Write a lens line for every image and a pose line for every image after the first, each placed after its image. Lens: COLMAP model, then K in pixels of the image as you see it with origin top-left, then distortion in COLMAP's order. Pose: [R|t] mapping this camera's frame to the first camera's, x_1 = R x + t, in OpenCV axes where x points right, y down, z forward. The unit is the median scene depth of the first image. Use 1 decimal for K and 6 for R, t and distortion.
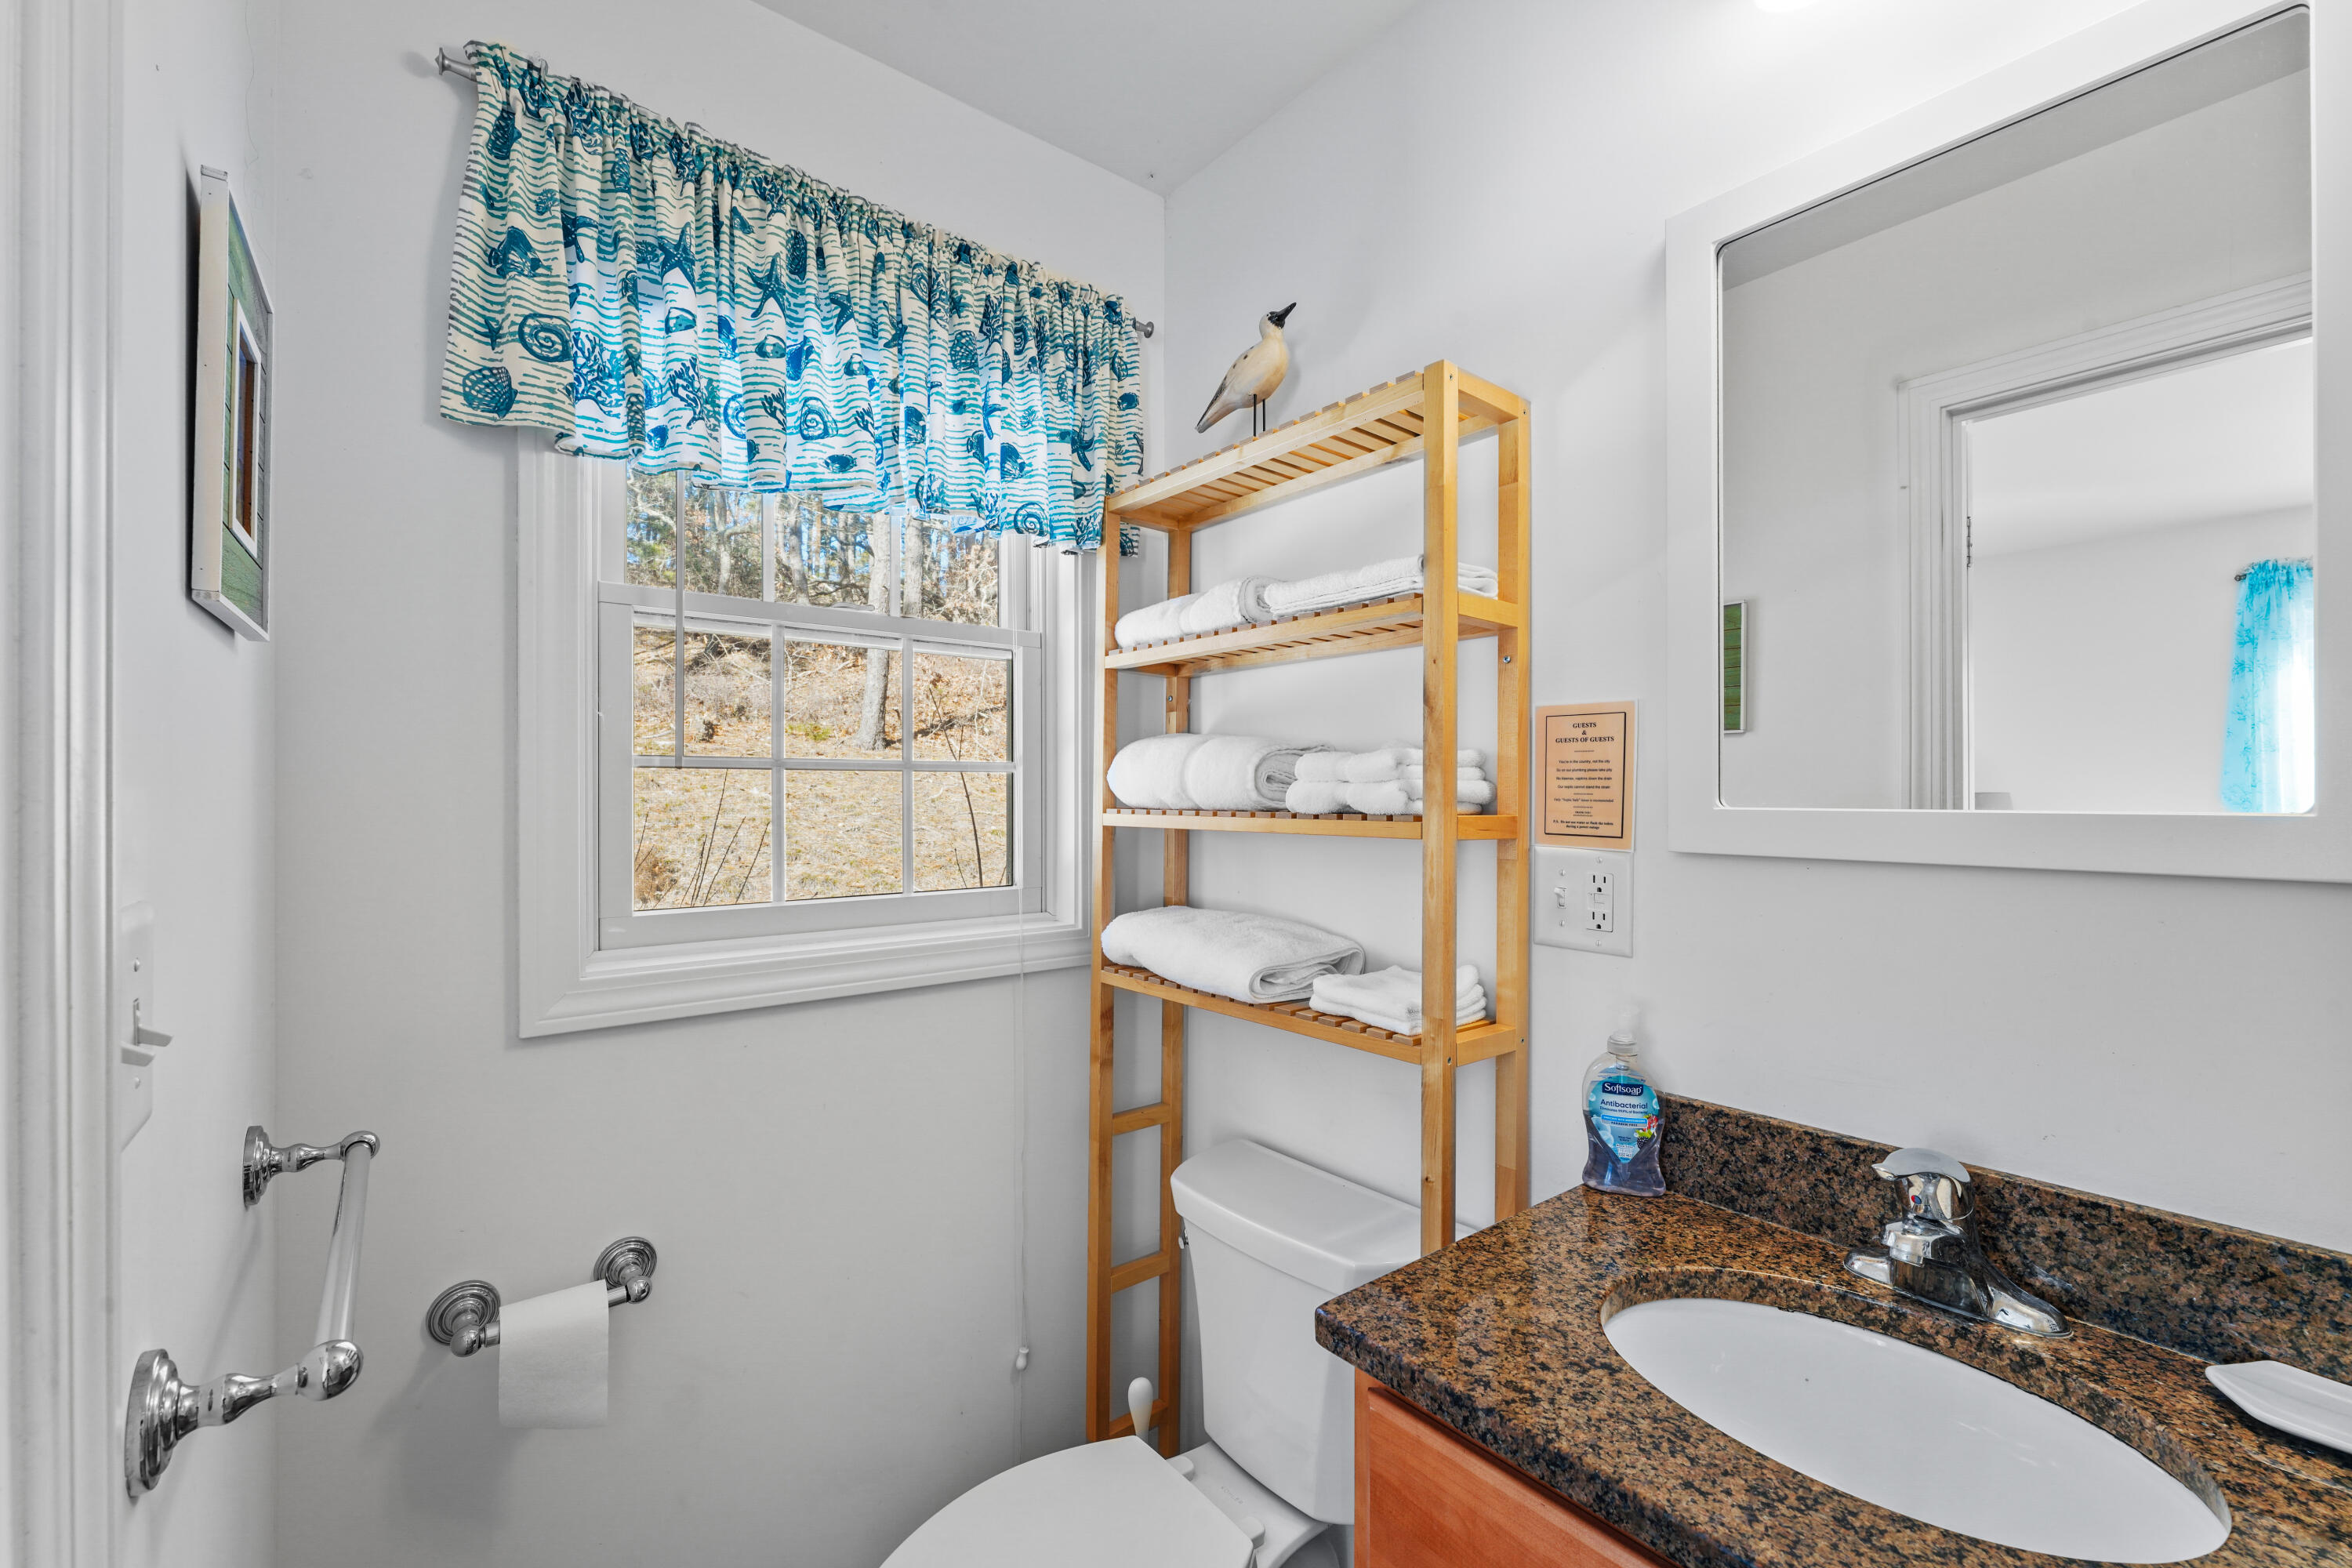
lens RADIAL K [[975.6, 0, 1178.9], [0, 975.6, 786.5], [0, 0, 1]] dist [-0.003256, -0.000094]
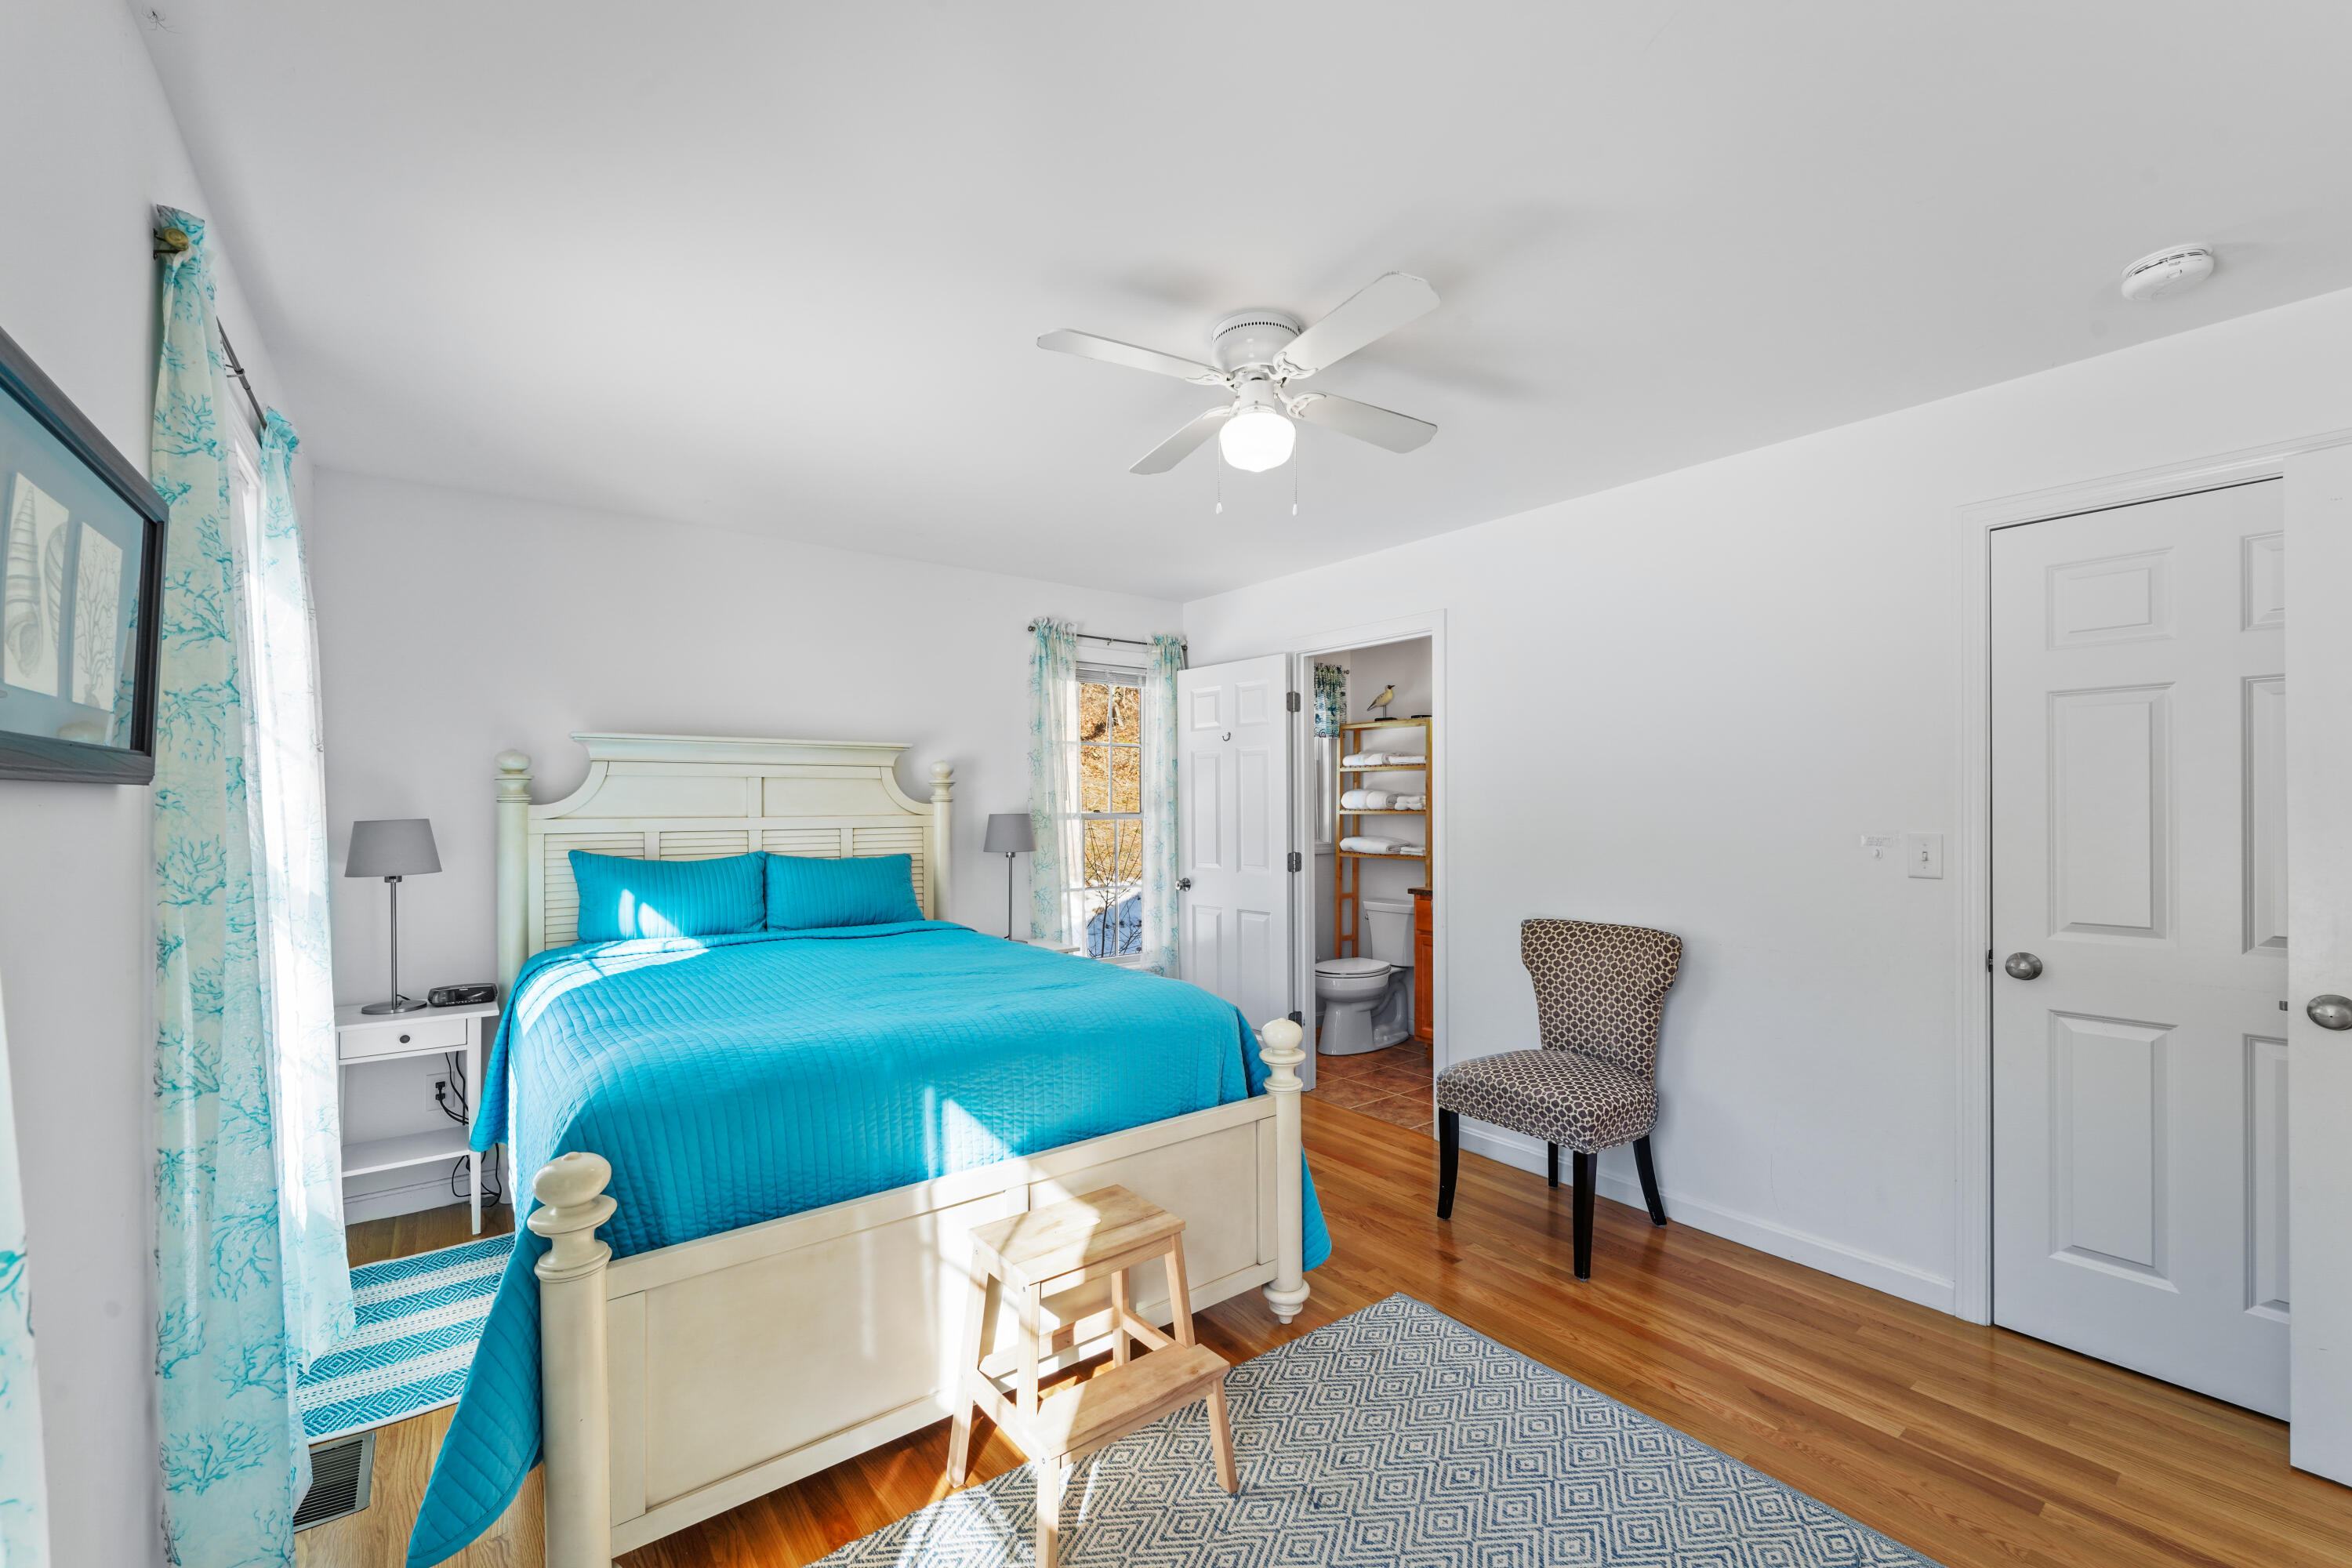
lens RADIAL K [[966.1, 0, 1176.0], [0, 966.1, 784.0], [0, 0, 1]] dist [0.018241, 0.000062]
pose [[0.999886, 0.004209, -0.014495, -0.654855], [-0.004420, 0.999884, -0.014602, -0.017400], [0.014432, 0.014664, 0.999788, -2.716469]]
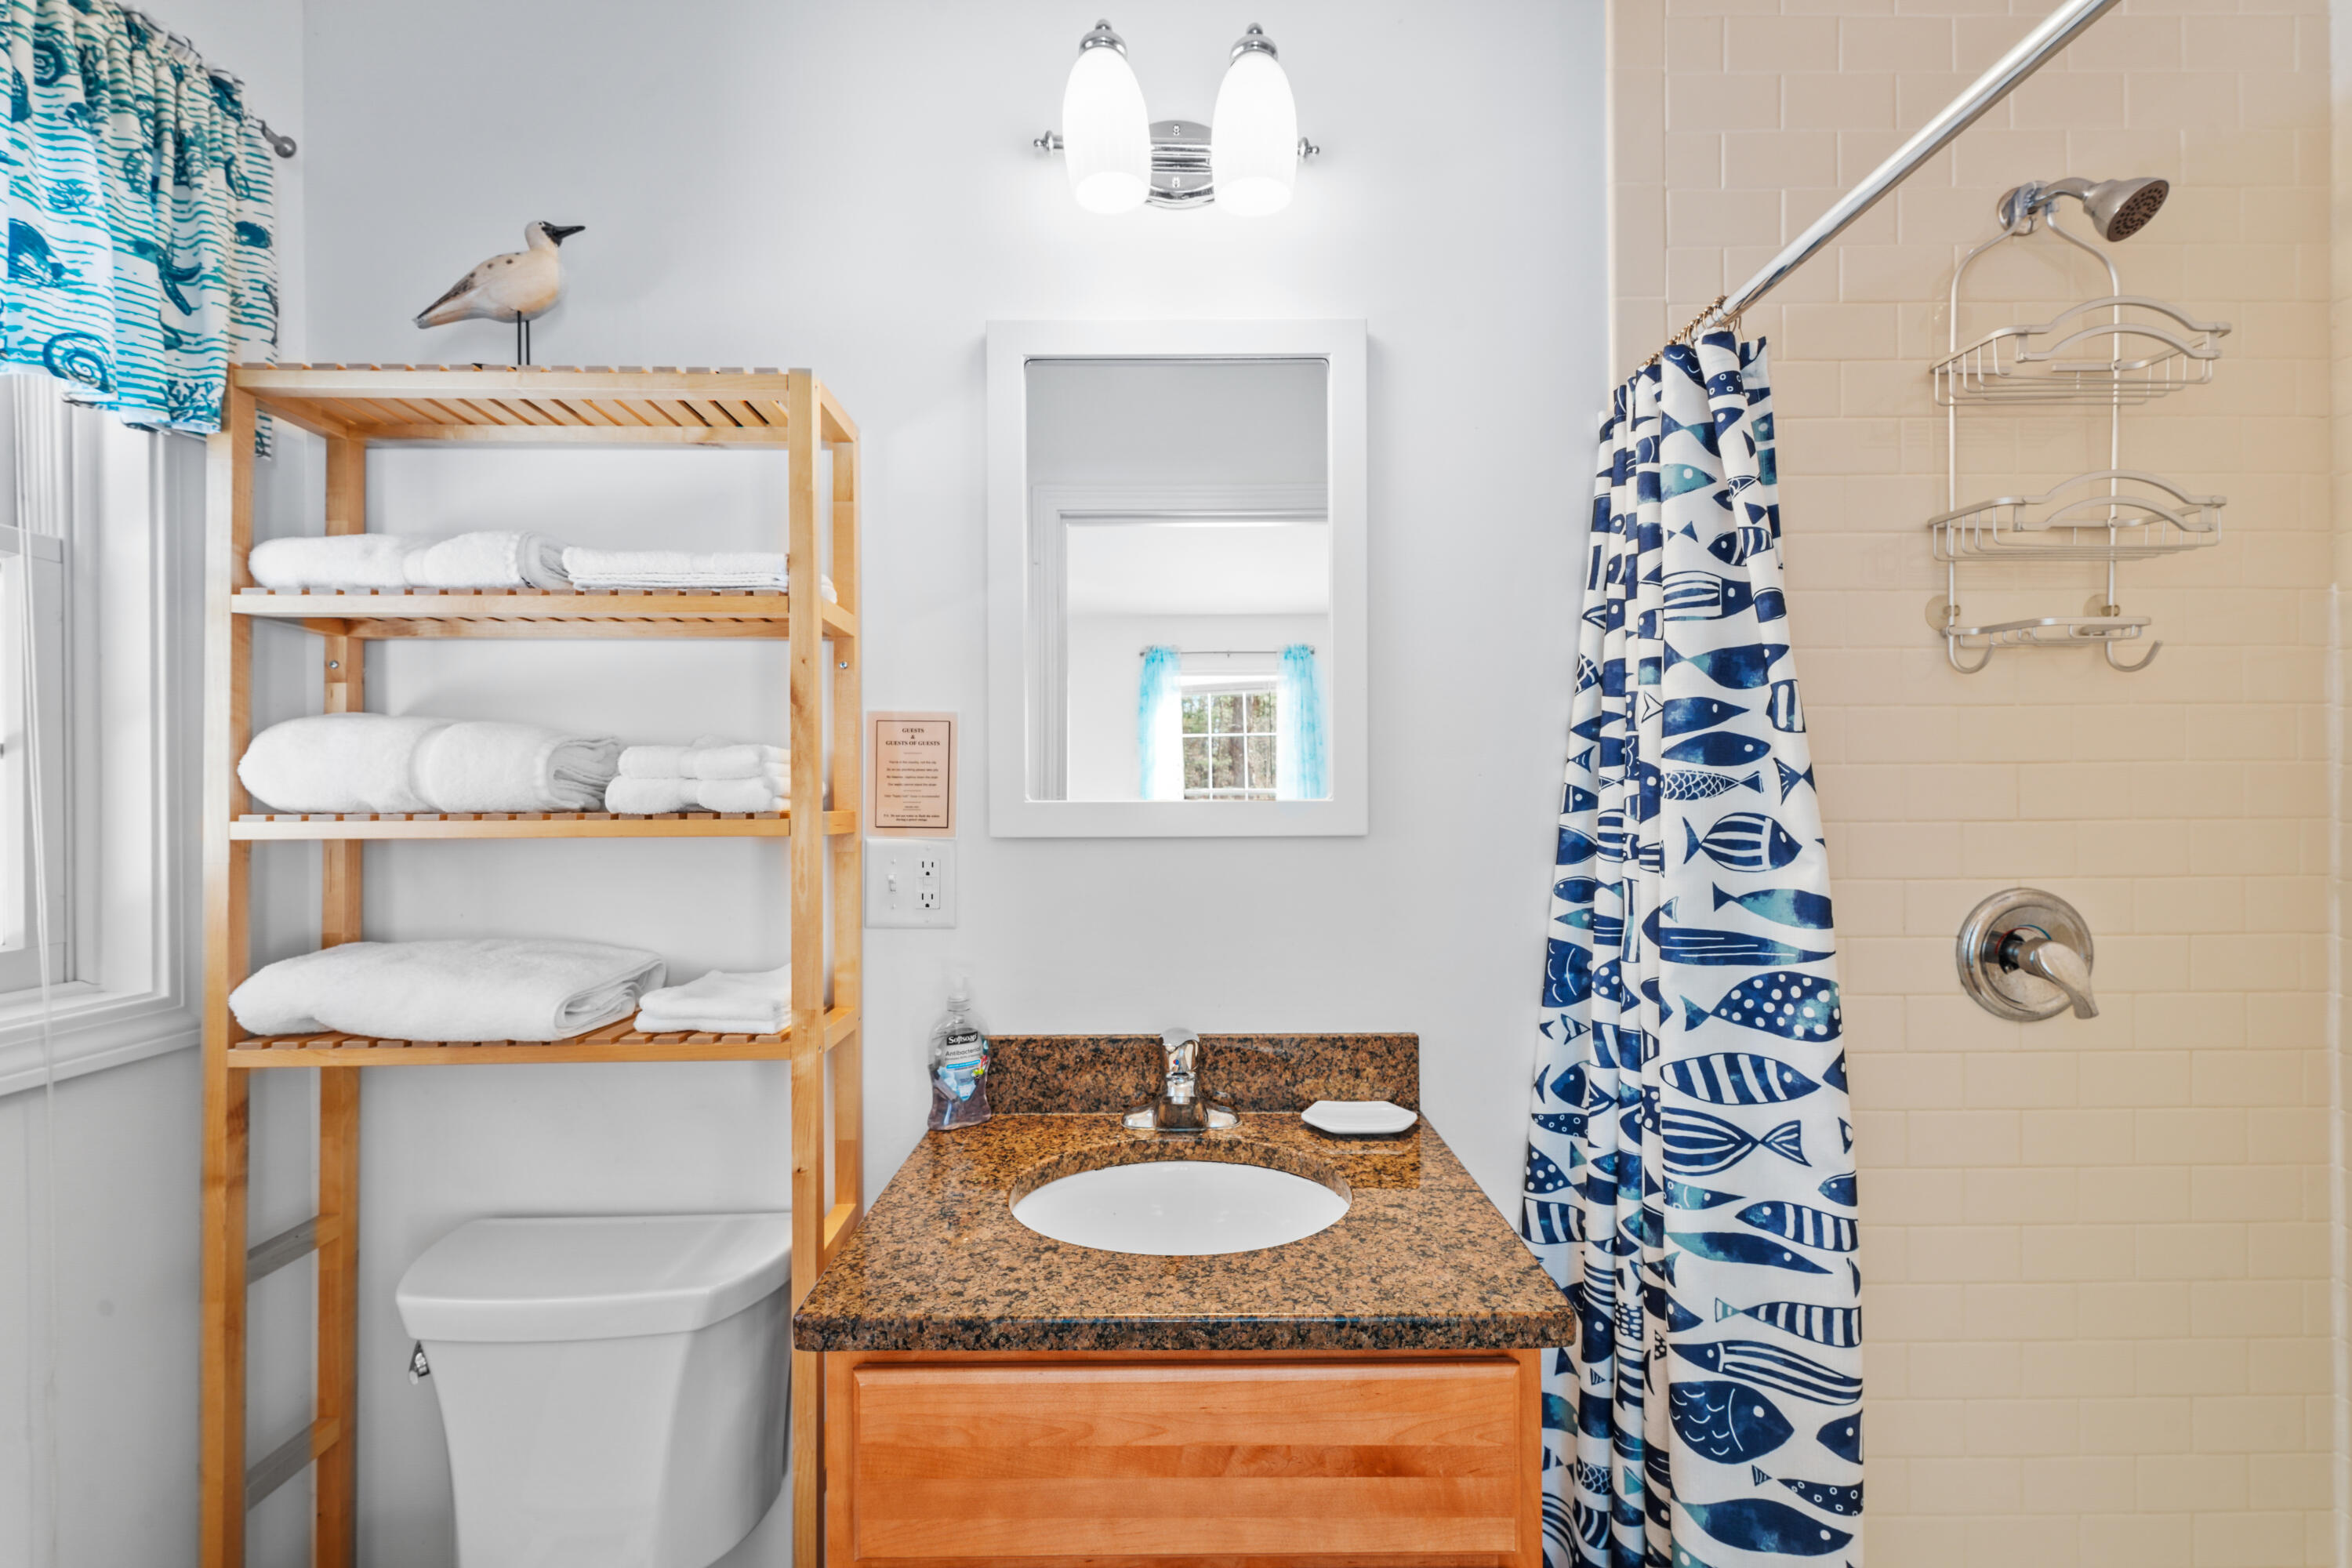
lens RADIAL K [[937.3, 0, 1176.0], [0, 937.3, 784.0], [0, 0, 1]] dist [0.002210, 0.000059]
pose [[0.611932, 0.002340, 0.790907, -0.195195], [-0.001317, 0.999997, -0.001940, 0.001143], [-0.790909, 0.000145, 0.611934, 0.064050]]
